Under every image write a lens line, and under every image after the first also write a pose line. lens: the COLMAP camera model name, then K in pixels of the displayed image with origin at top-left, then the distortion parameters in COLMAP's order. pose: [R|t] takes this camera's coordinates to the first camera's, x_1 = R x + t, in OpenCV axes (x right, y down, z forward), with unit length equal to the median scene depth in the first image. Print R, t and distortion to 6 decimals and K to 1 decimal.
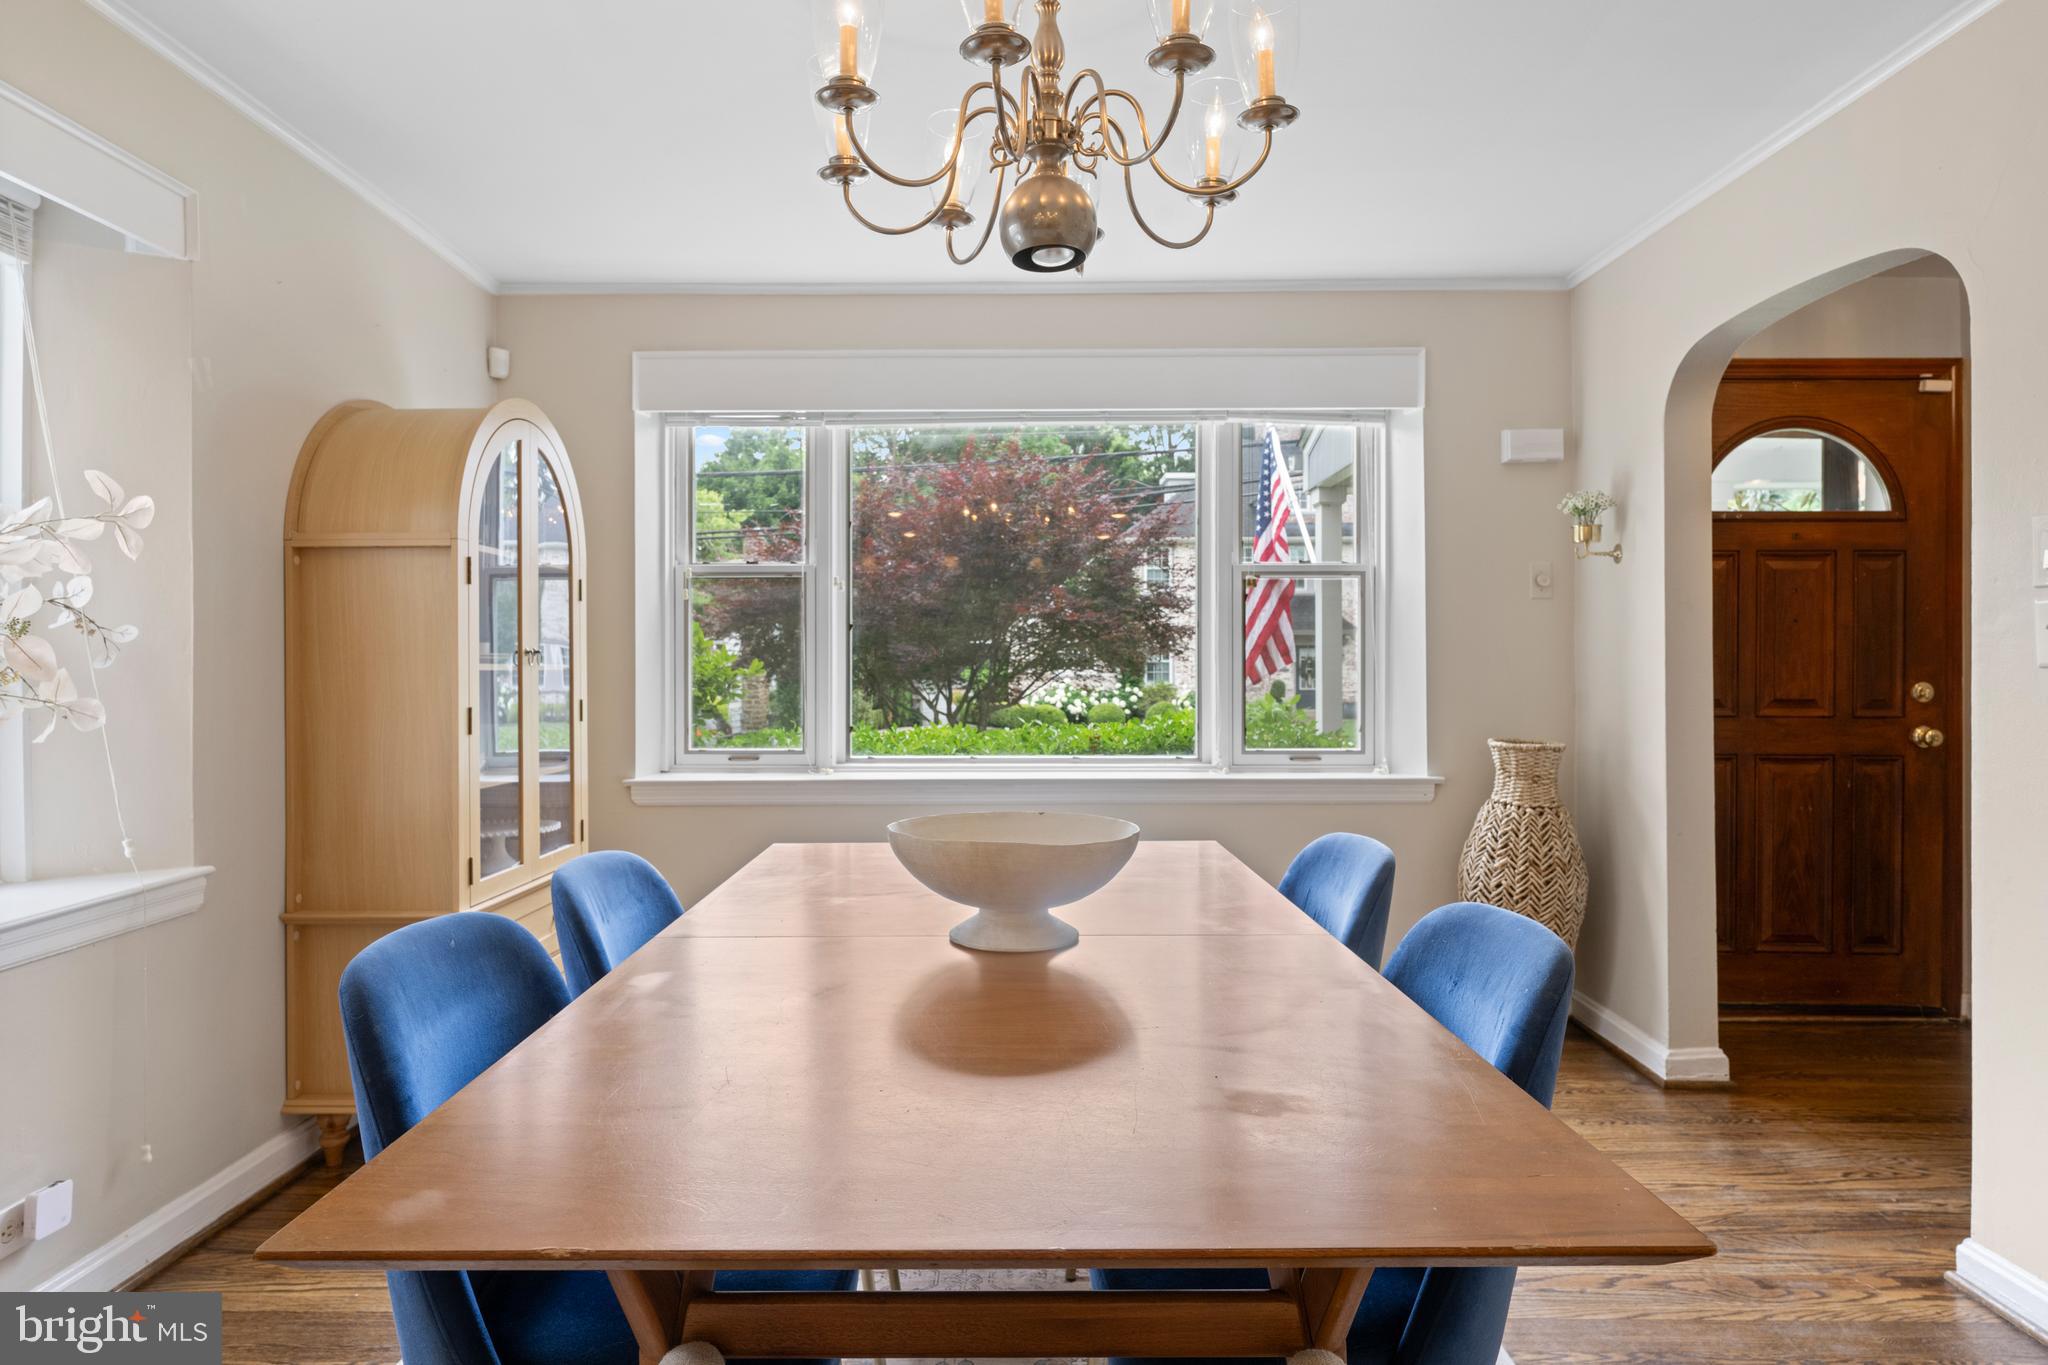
lens RADIAL K [[1201.1, 0, 1001.0], [0, 1201.1, 668.9], [0, 0, 1]] dist [-0.001070, 0.000551]
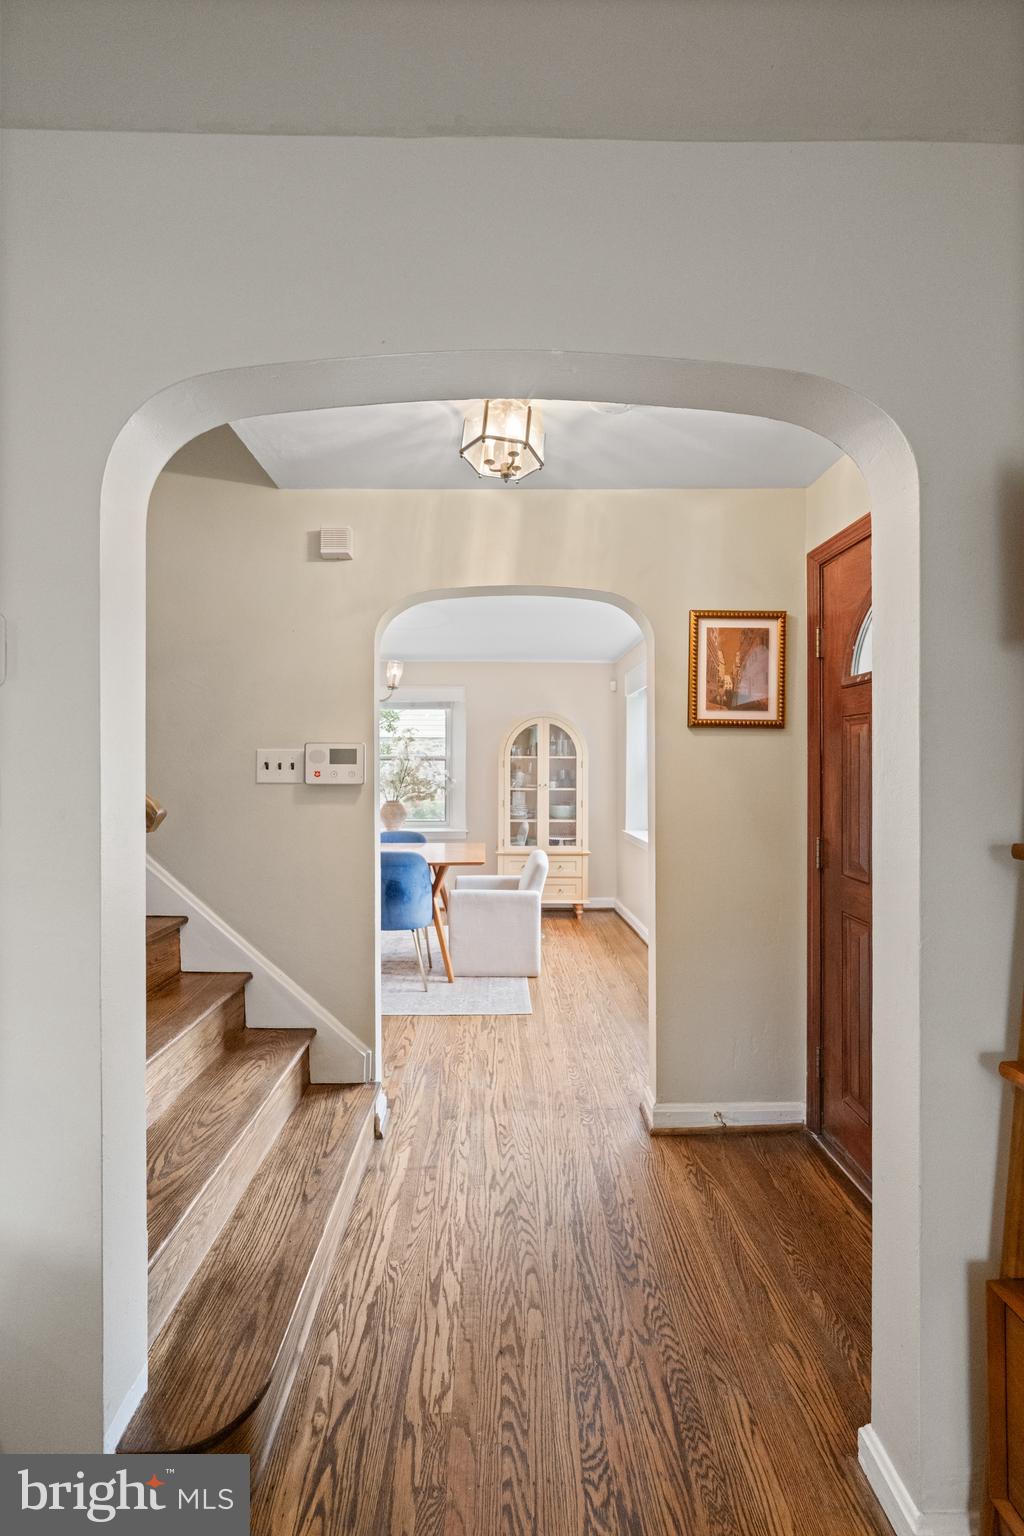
lens RADIAL K [[609.0, 0, 510.4], [0, 609.0, 766.4], [0, 0, 1]] dist [-0.000185, -0.000078]
pose [[0.039365, 0.003693, -0.999218, 1.117873], [-0.002697, 0.999990, 0.003590, -0.061261], [0.999221, 0.002554, 0.039375, 0.701284]]
